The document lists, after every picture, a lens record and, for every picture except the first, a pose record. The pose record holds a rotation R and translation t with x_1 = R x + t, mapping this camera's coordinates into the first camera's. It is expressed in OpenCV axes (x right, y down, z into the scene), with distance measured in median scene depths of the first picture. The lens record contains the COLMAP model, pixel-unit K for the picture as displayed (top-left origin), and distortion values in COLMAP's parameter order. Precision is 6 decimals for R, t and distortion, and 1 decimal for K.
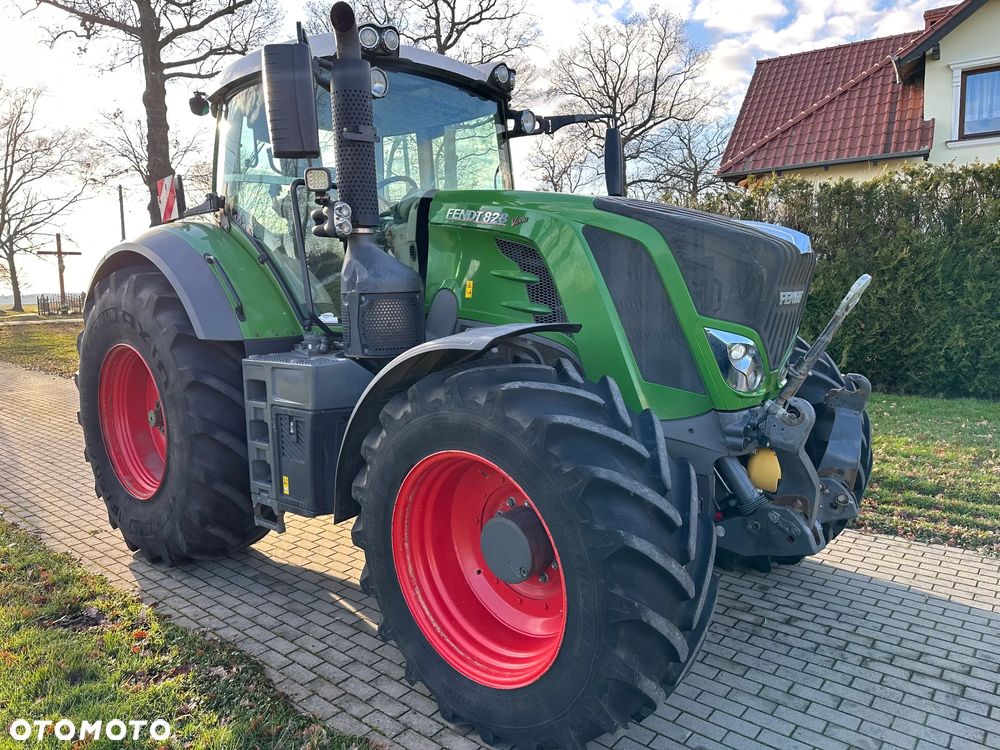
lens RADIAL K [[674.2, 0, 499.9], [0, 674.2, 363.3], [0, 0, 1]] dist [0.092452, -0.122150]
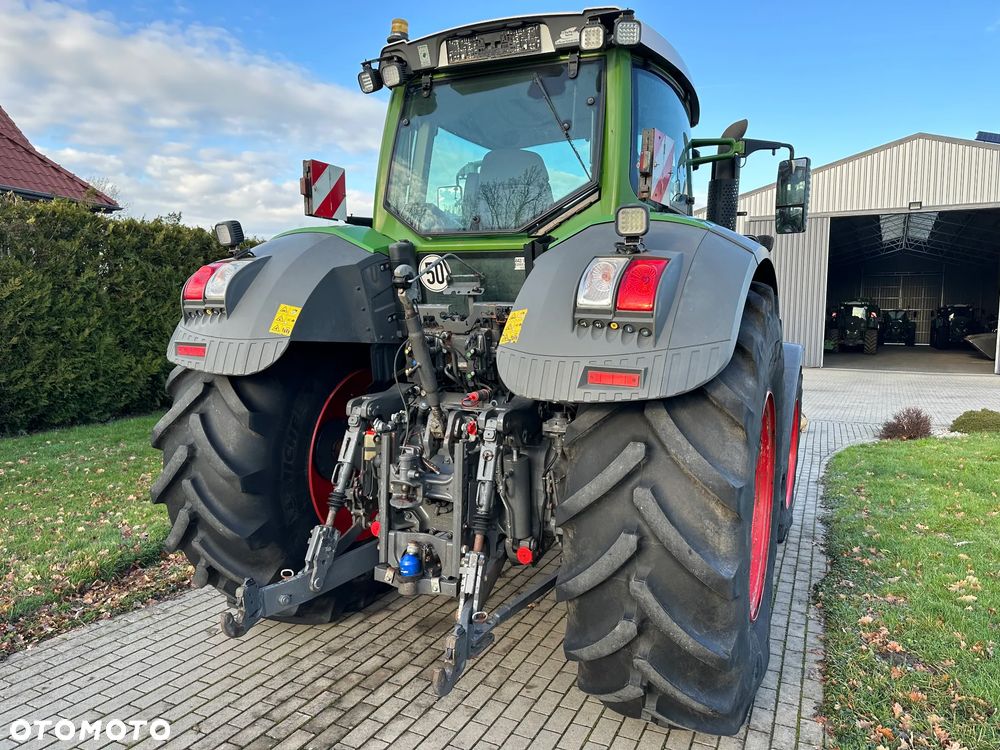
lens RADIAL K [[710.0, 0, 500.0], [0, 710.0, 375.0], [0, 0, 1]] dist [0.053654, -0.063571]
pose [[-0.253687, -0.045120, 0.966233, -1.316879], [0.093732, 0.993064, 0.070983, -0.123027], [-0.962734, 0.108574, -0.247698, 1.614460]]
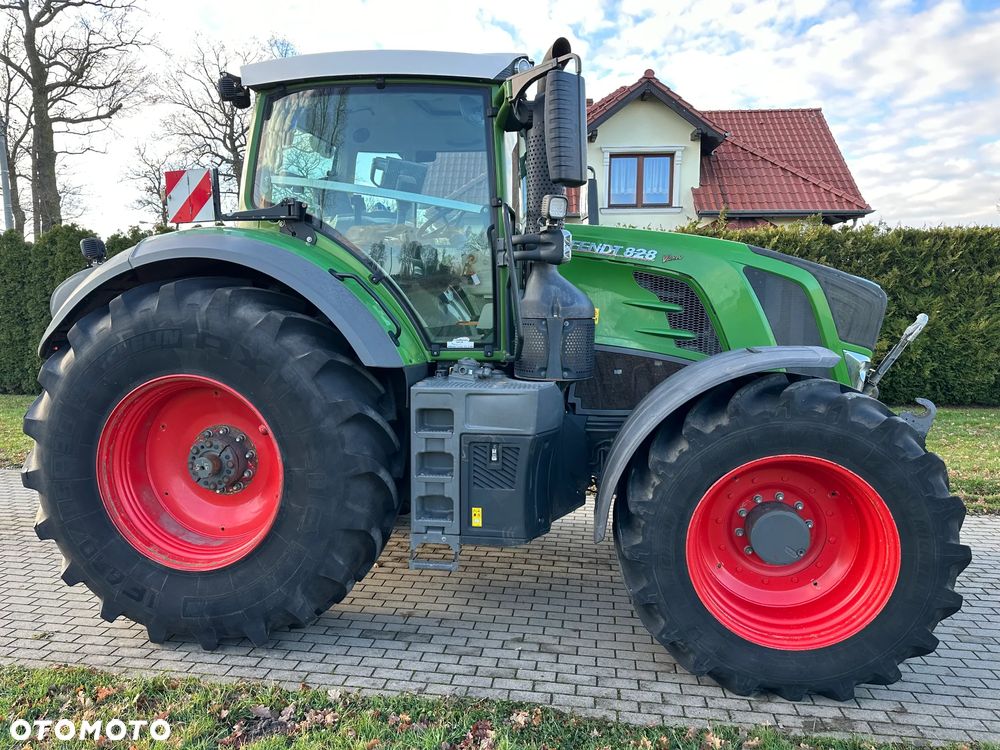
lens RADIAL K [[671.8, 0, 502.6], [0, 671.8, 361.8], [0, 0, 1]] dist [0.046281, -0.045016]
pose [[0.852749, -0.009843, 0.522228, -0.729009], [0.031906, 0.998937, -0.033272, -0.005439], [-0.521346, 0.045035, 0.852156, 0.162567]]
